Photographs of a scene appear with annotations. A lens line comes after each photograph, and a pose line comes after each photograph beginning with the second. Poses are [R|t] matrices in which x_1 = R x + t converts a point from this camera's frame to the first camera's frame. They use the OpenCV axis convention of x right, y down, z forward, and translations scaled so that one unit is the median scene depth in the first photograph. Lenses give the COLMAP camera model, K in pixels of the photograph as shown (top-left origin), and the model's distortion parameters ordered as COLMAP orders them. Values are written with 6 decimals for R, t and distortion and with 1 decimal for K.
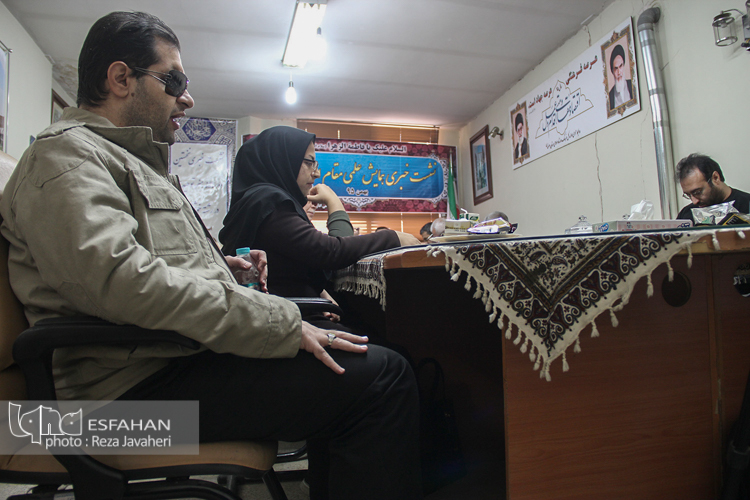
lens RADIAL K [[624.3, 0, 375.0], [0, 624.3, 250.0], [0, 0, 1]] dist [-0.162220, 0.118442]
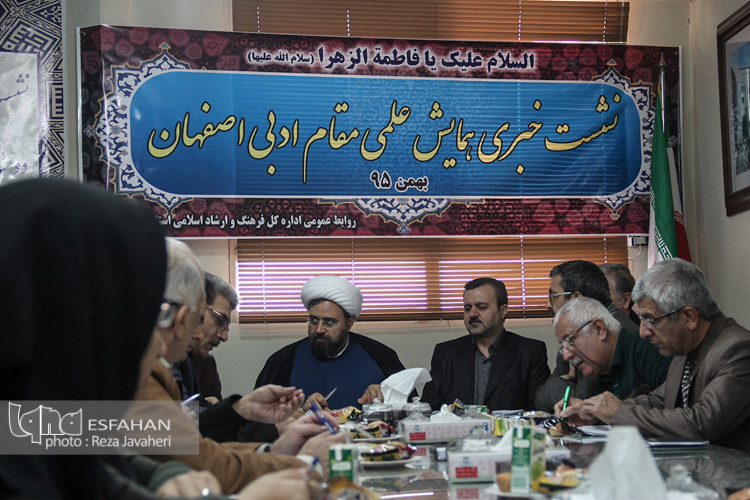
lens RADIAL K [[1540.2, 0, 375.0], [0, 1540.2, 250.0], [0, 0, 1]] dist [0.295399, 0.133633]
pose [[0.996596, -0.001504, -0.082427, 0.034210], [0.000366, 0.999904, -0.013818, -0.042504], [0.082440, 0.013741, 0.996501, 0.095294]]
